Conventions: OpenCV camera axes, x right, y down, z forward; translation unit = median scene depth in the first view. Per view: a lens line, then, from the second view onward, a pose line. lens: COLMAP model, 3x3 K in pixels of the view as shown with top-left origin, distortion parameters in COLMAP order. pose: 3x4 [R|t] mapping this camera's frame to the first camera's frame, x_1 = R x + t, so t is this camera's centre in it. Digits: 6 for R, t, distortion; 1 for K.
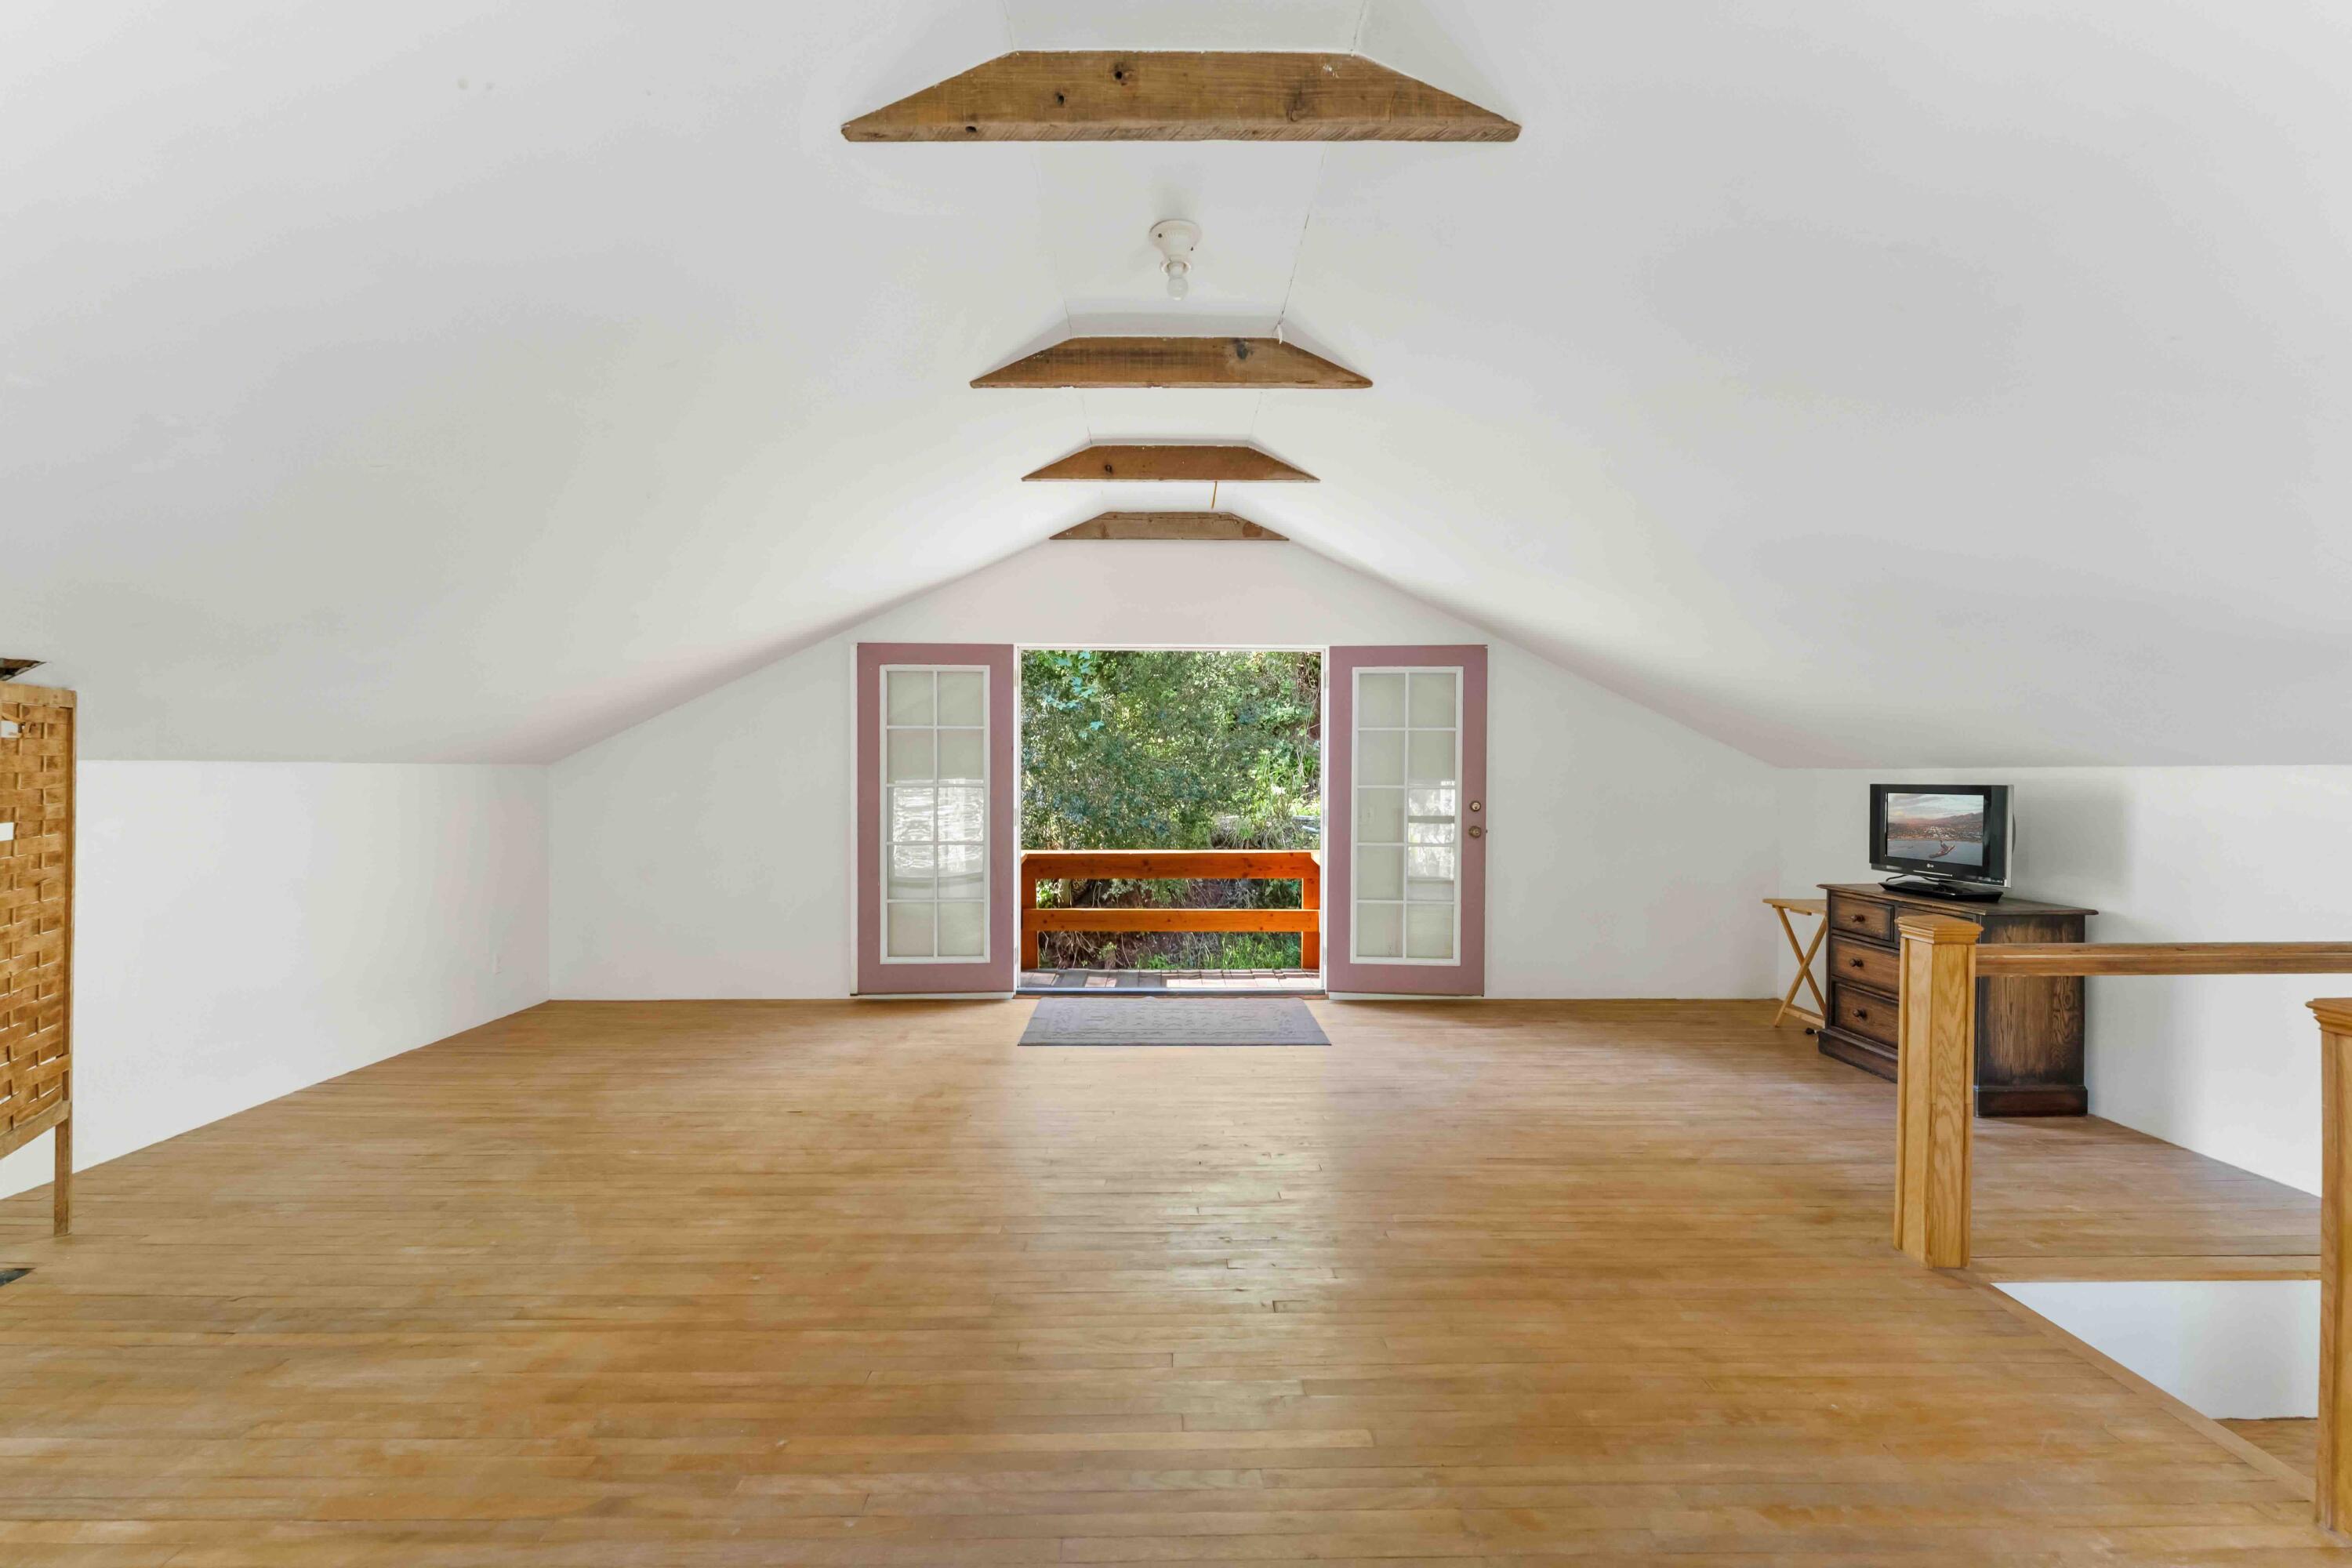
lens RADIAL K [[942.2, 0, 1182.4], [0, 942.2, 787.9], [0, 0, 1]] dist [0.000627, -0.001017]
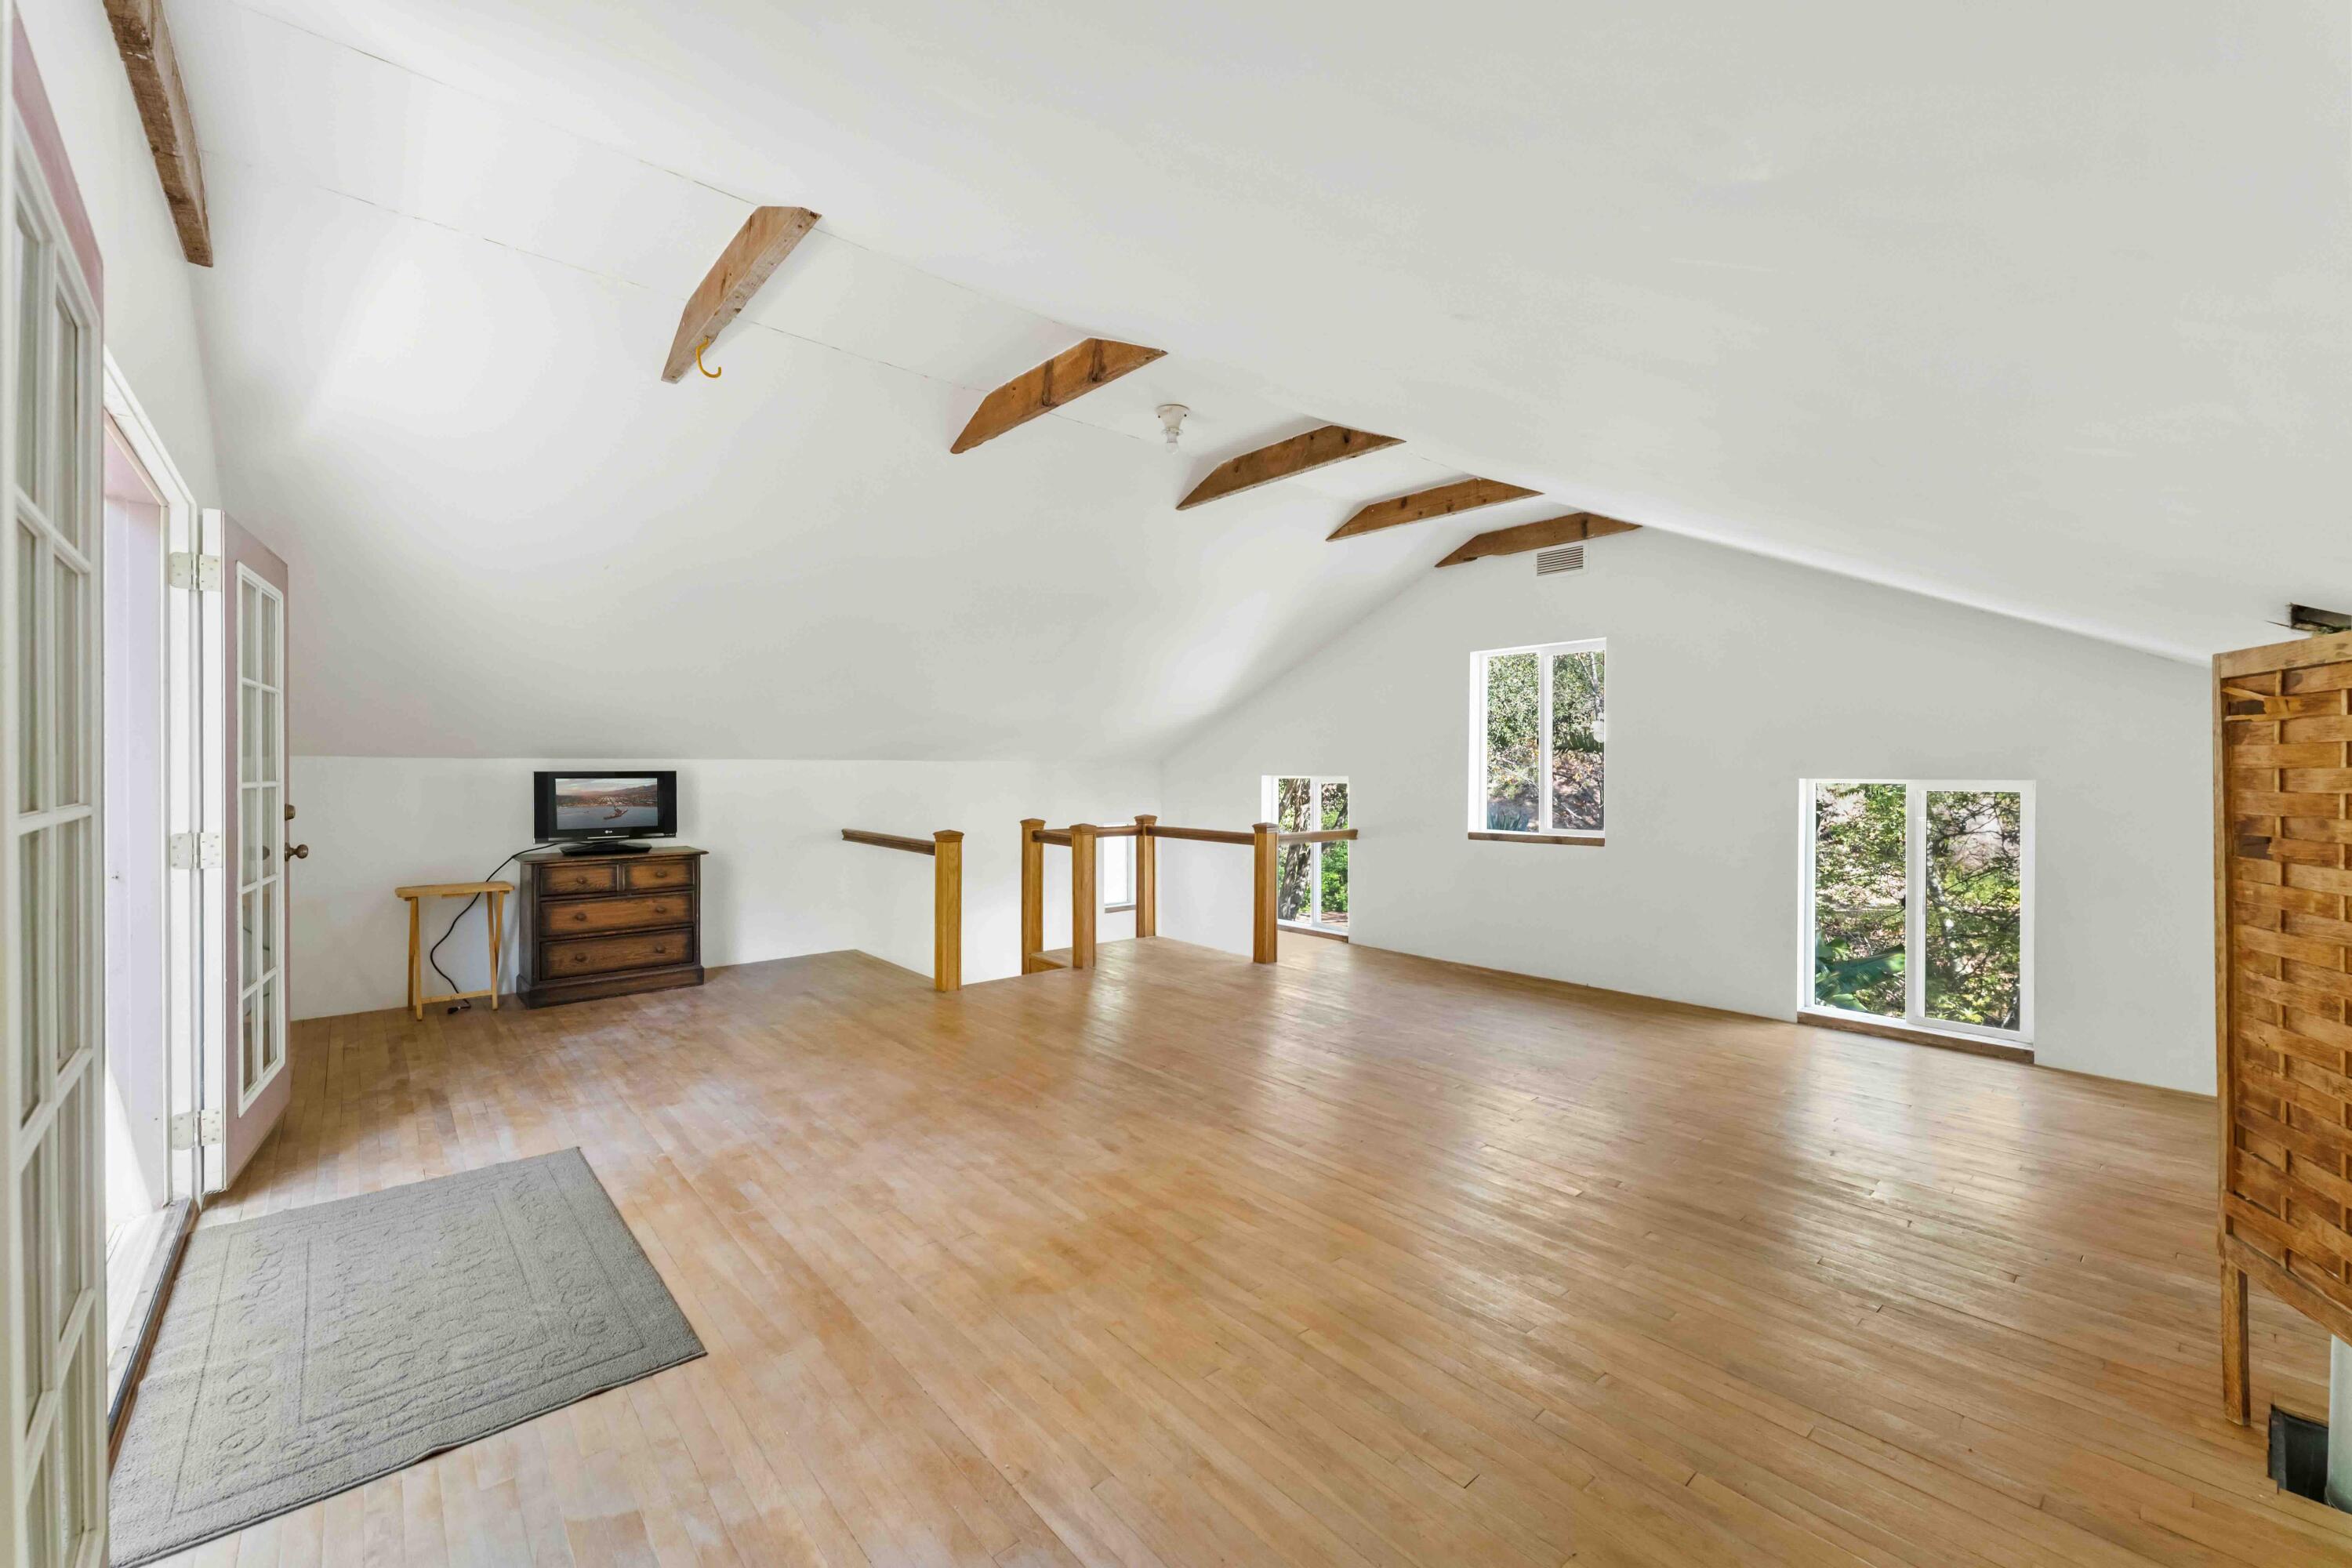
lens RADIAL K [[942.2, 0, 1180.7], [0, 942.2, 773.3], [0, 0, 1]] dist [0.000627, -0.001017]
pose [[-0.655539, -0.010509, 0.755088, -0.711581], [-0.001549, 0.999920, 0.012572, -0.017040], [-0.755159, 0.007072, -0.655503, 1.198477]]
